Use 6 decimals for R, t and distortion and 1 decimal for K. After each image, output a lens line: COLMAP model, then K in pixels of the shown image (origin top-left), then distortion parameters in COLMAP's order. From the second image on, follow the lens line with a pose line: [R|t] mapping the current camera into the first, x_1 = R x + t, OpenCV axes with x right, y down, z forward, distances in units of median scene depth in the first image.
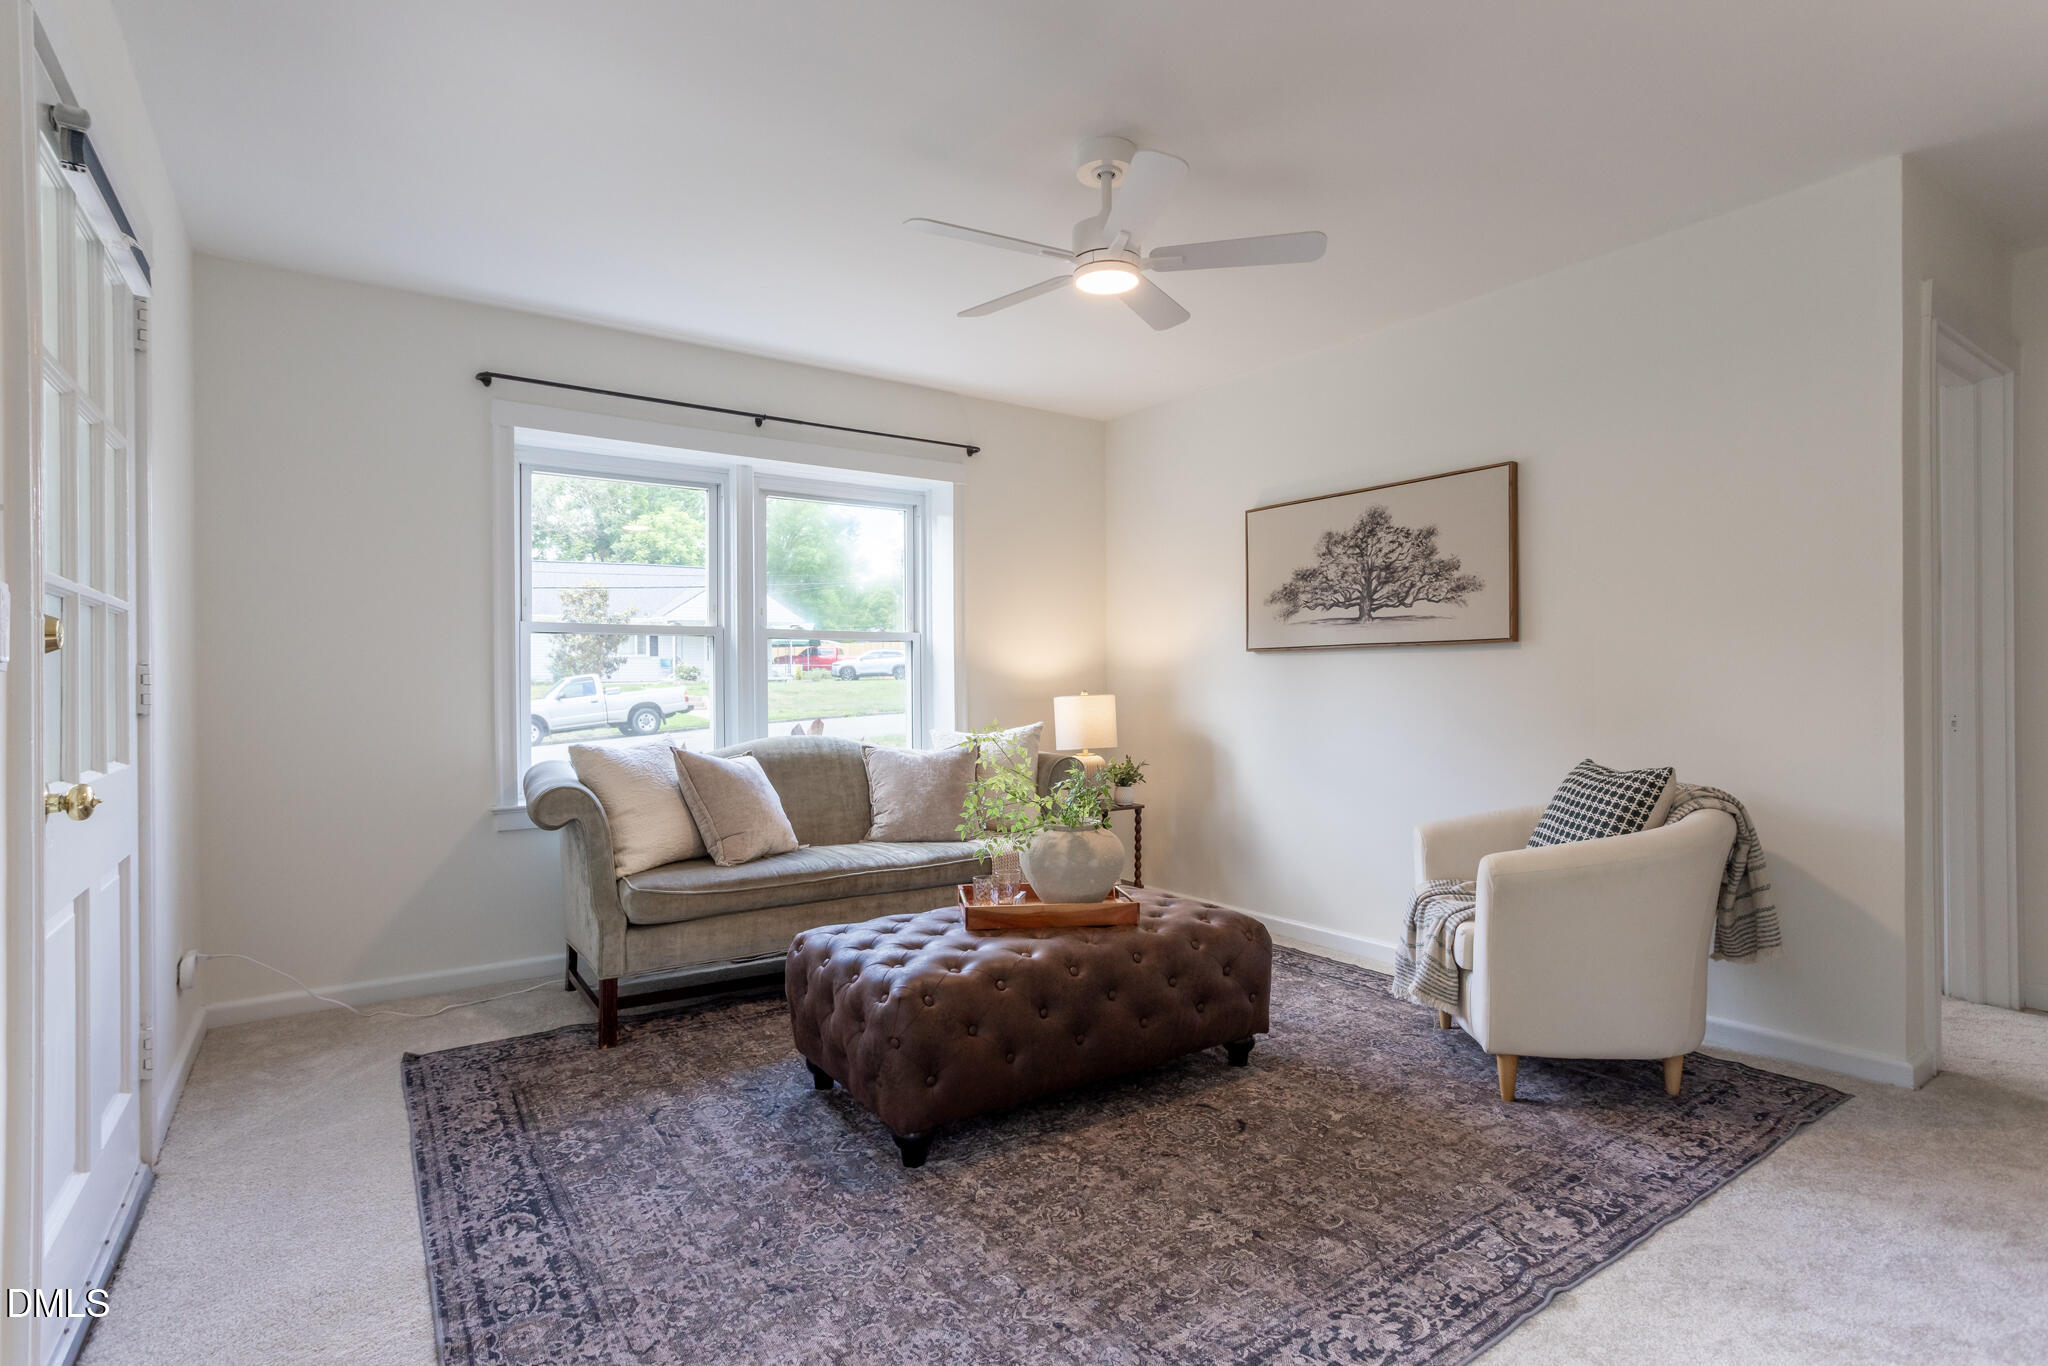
lens RADIAL K [[999.9, 0, 1014.7], [0, 999.9, 674.9], [0, 0, 1]] dist [-0.056422, 0.035017]
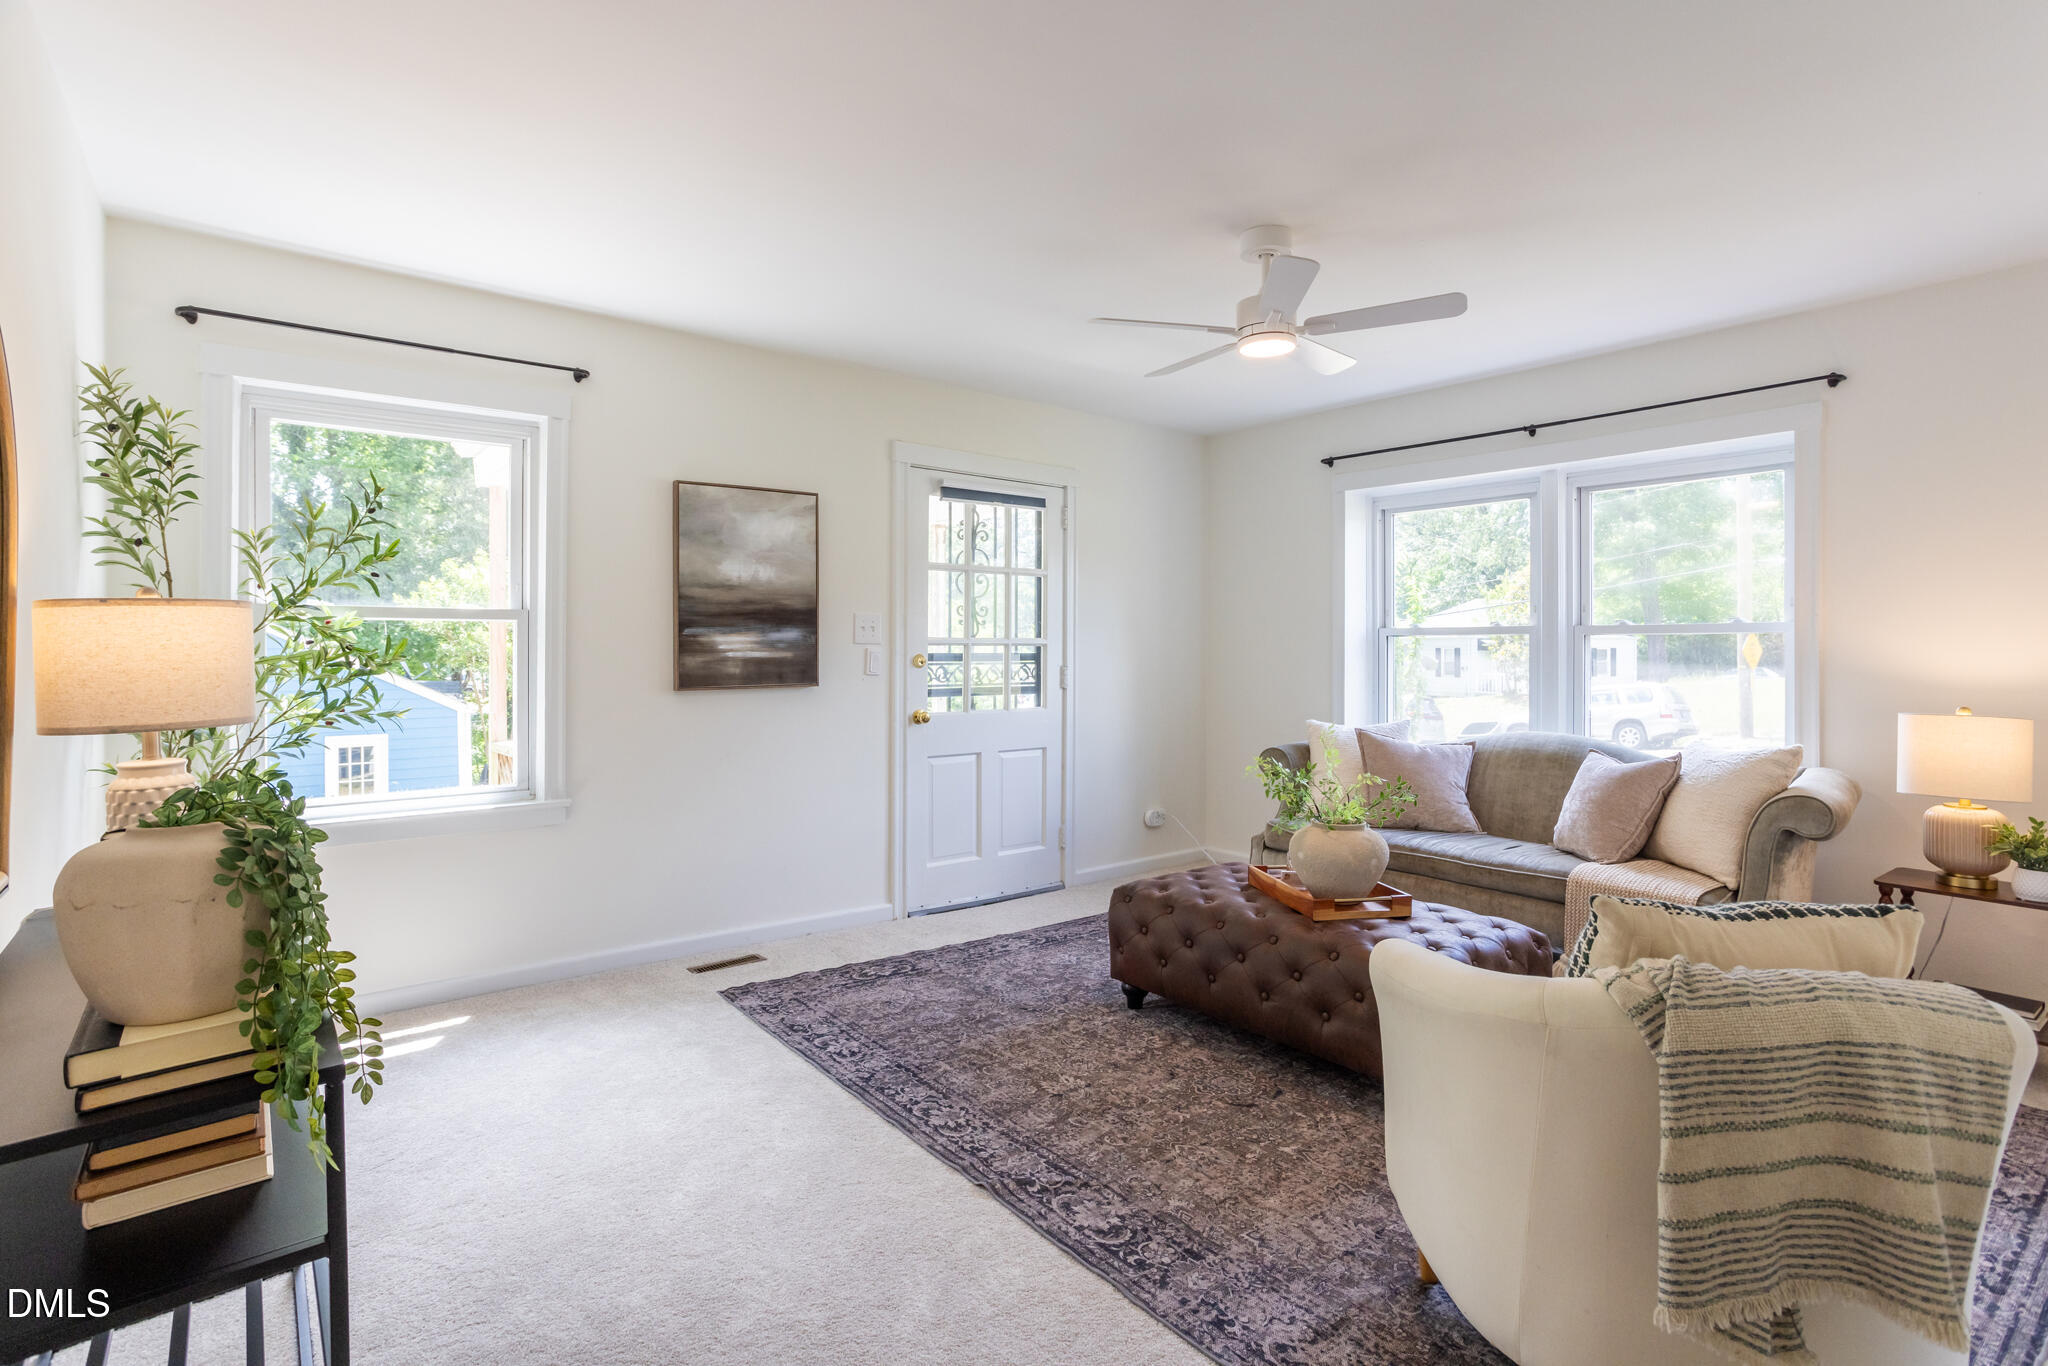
lens RADIAL K [[980.5, 0, 1013.3], [0, 980.5, 644.6], [0, 0, 1]] dist [-0.051955, 0.033448]
pose [[0.072304, 0.002802, -0.997379, 1.546501], [0.006350, 0.999974, 0.003269, -0.077706], [0.997362, -0.006570, 0.072285, 0.798935]]
